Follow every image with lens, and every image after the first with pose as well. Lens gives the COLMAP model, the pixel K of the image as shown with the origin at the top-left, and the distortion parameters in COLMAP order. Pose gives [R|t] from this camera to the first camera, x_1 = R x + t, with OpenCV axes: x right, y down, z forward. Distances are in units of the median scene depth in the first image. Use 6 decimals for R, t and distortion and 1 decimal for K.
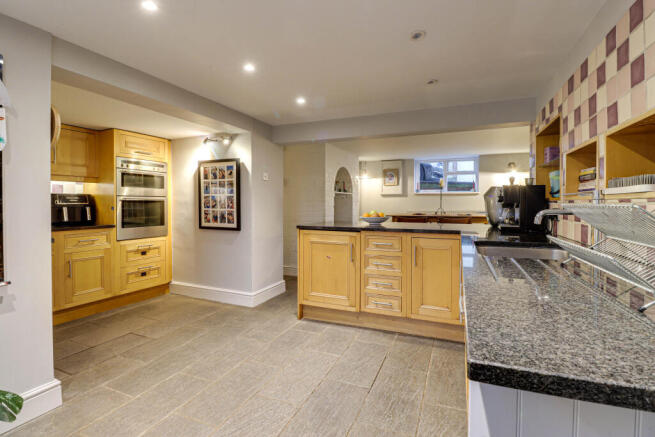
lens RADIAL K [[306.6, 0, 330.3], [0, 306.6, 210.3], [0, 0, 1]] dist [-0.016315, -0.001568]
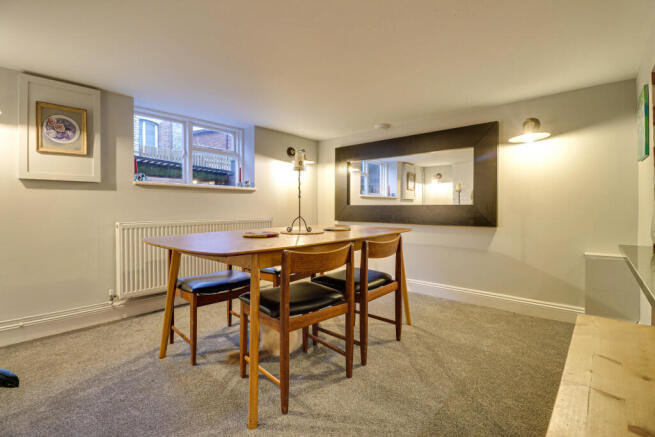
lens RADIAL K [[306.6, 0, 330.3], [0, 306.6, 210.3], [0, 0, 1]] dist [-0.016315, -0.001568]
pose [[0.329609, -0.009217, 0.944072, -0.053409], [0.022078, 0.999754, 0.002053, -0.029161], [-0.943859, 0.020166, 0.329732, 1.407498]]
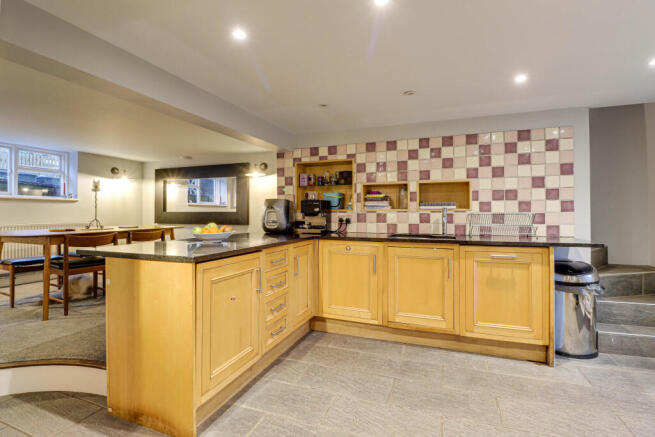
lens RADIAL K [[306.6, 0, 330.3], [0, 306.6, 210.3], [0, 0, 1]] dist [-0.016315, -0.001568]
pose [[-0.022936, 0.009488, 0.999692, -0.628633], [0.023730, 0.999678, -0.008943, -0.016316], [-0.999455, 0.023517, -0.023153, 0.793655]]
